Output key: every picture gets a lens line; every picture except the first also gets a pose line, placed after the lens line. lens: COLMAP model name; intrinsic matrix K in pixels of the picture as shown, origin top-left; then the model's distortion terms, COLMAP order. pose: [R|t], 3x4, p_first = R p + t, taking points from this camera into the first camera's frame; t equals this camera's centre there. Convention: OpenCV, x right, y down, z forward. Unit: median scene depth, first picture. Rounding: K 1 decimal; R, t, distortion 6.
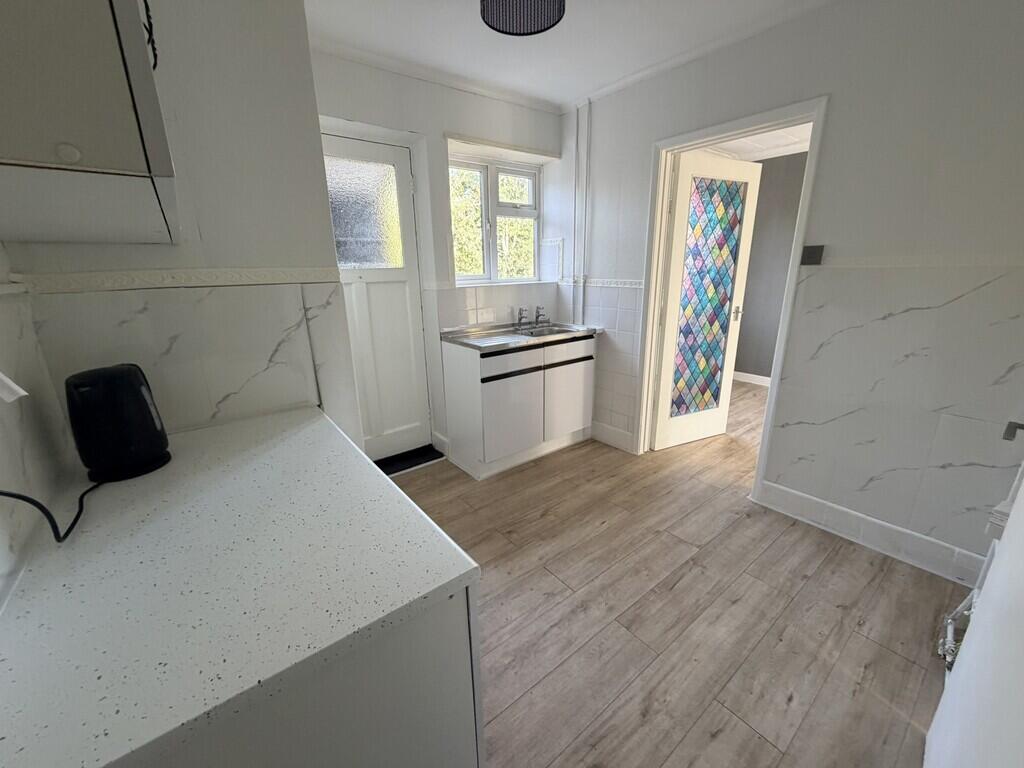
lens RADIAL K [[409.9, 0, 512.0], [0, 409.9, 384.0], [0, 0, 1]] dist [0.001414, 0.000153]
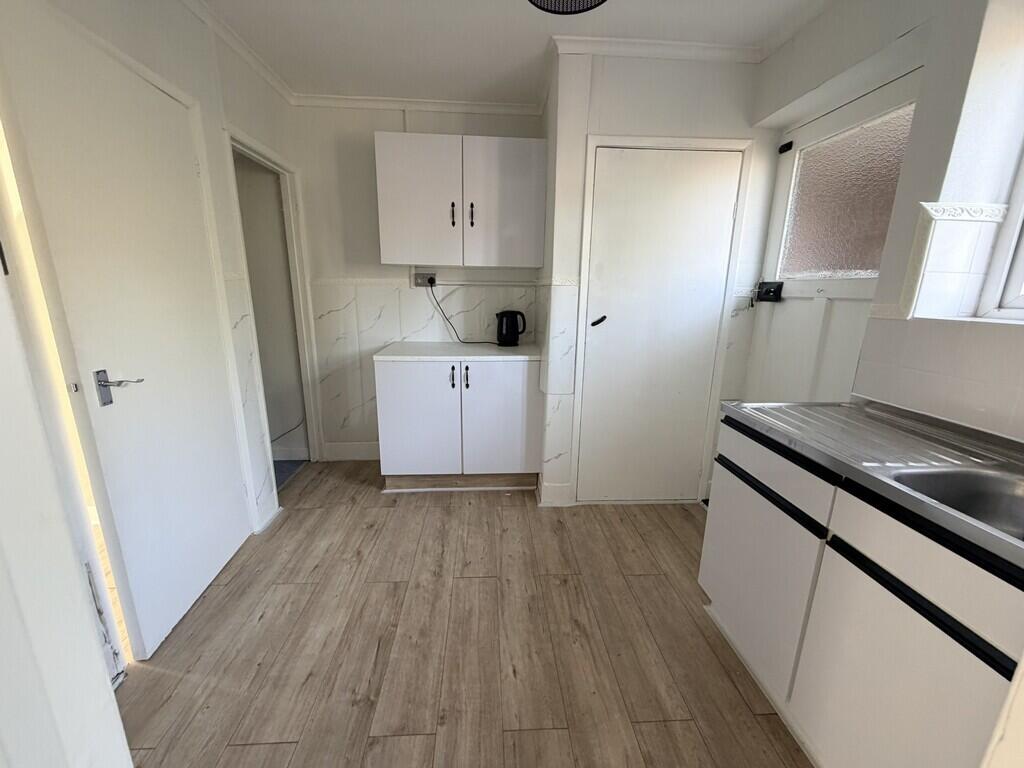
lens RADIAL K [[405.9, 0, 512.5], [0, 405.9, 388.2], [0, 0, 1]] dist [0.001175, 0.000090]
pose [[-0.564368, 0.207645, -0.798982, 0.493569], [-0.229633, 0.890163, 0.393545, -0.234598], [0.792942, 0.405577, -0.454697, 0.854806]]
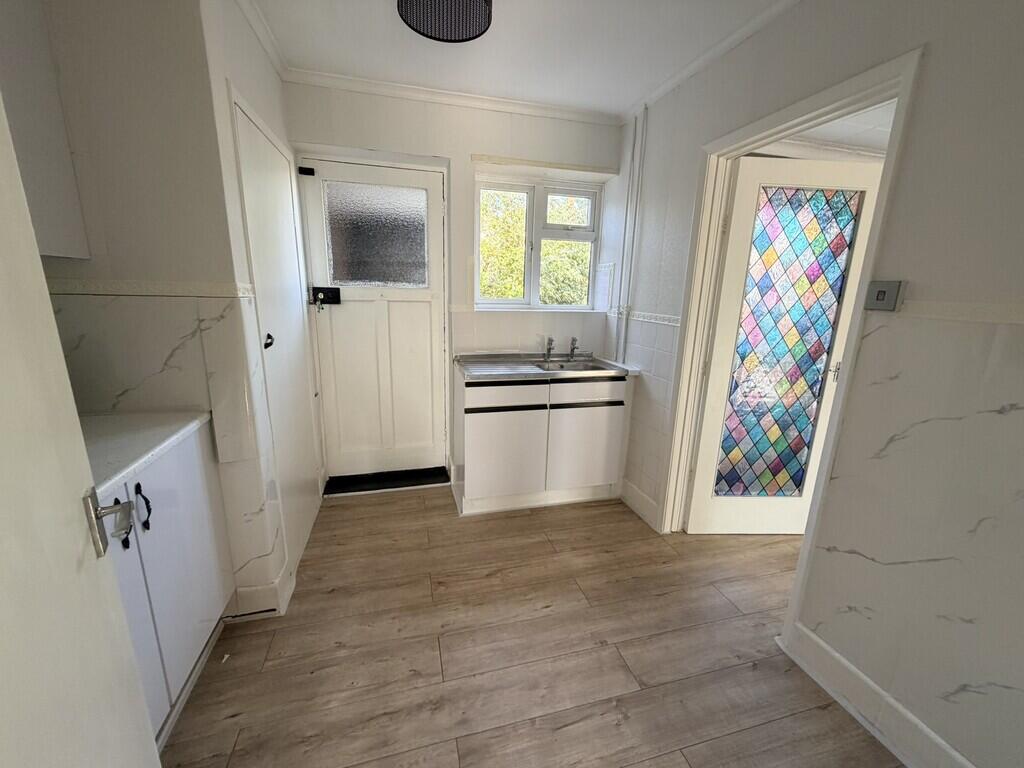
lens RADIAL K [[409.0, 0, 509.0], [0, 409.0, 384.3], [0, 0, 1]] dist [0.001033, 0.000157]
pose [[0.920867, 0.129430, -0.367765, 0.304964], [-0.148489, 0.988626, -0.023877, -0.051991], [0.360492, 0.076596, 0.929612, 0.143025]]
